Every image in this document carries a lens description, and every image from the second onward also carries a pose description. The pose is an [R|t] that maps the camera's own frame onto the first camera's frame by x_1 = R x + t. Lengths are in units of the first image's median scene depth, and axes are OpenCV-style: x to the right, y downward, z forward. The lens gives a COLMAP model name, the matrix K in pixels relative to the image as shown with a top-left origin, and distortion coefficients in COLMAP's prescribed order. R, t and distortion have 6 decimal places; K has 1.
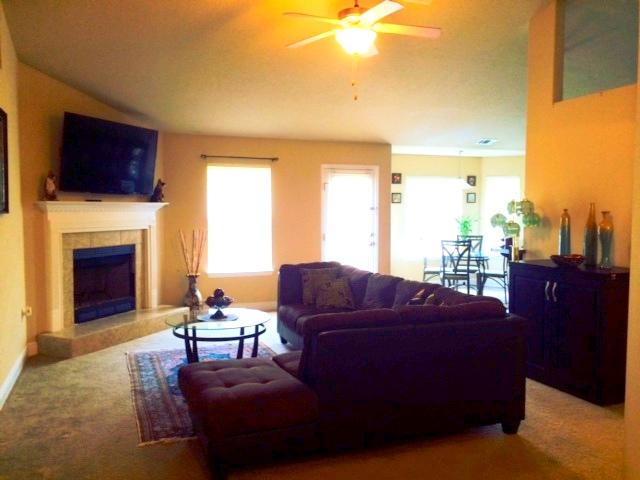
lens RADIAL K [[549.6, 0, 318.0], [0, 549.6, 239.3], [0, 0, 1]] dist [0.086629, -0.114482]
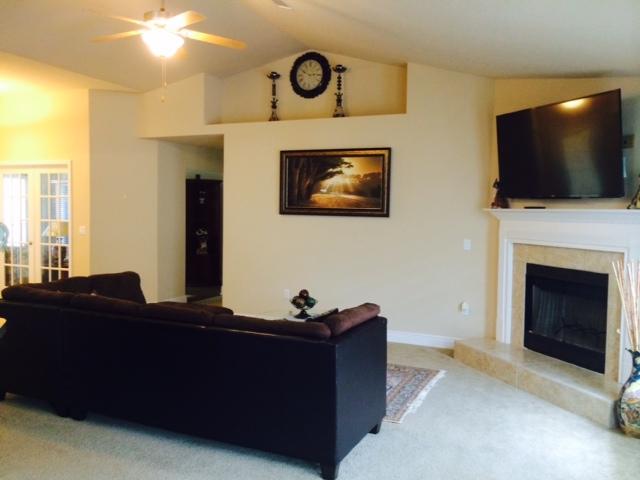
lens RADIAL K [[549.6, 0, 318.0], [0, 549.6, 239.3], [0, 0, 1]] dist [0.086629, -0.114482]
pose [[-0.706905, 0.020335, -0.707016, 0.369170], [-0.063146, 0.993781, 0.091719, -0.069491], [0.704484, 0.109482, -0.701225, 1.209649]]
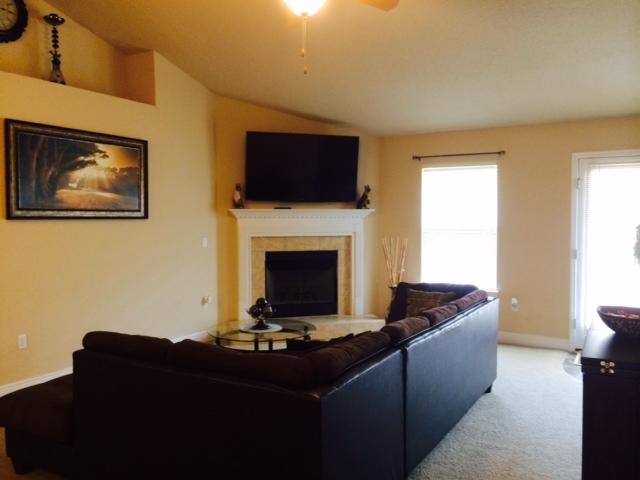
lens RADIAL K [[549.6, 0, 318.0], [0, 549.6, 239.3], [0, 0, 1]] dist [0.086629, -0.114482]
pose [[0.634643, 0.029111, -0.772257, 0.429803], [-0.041898, 0.999117, 0.003231, -0.013027], [0.771668, 0.030306, 0.635303, 0.326085]]
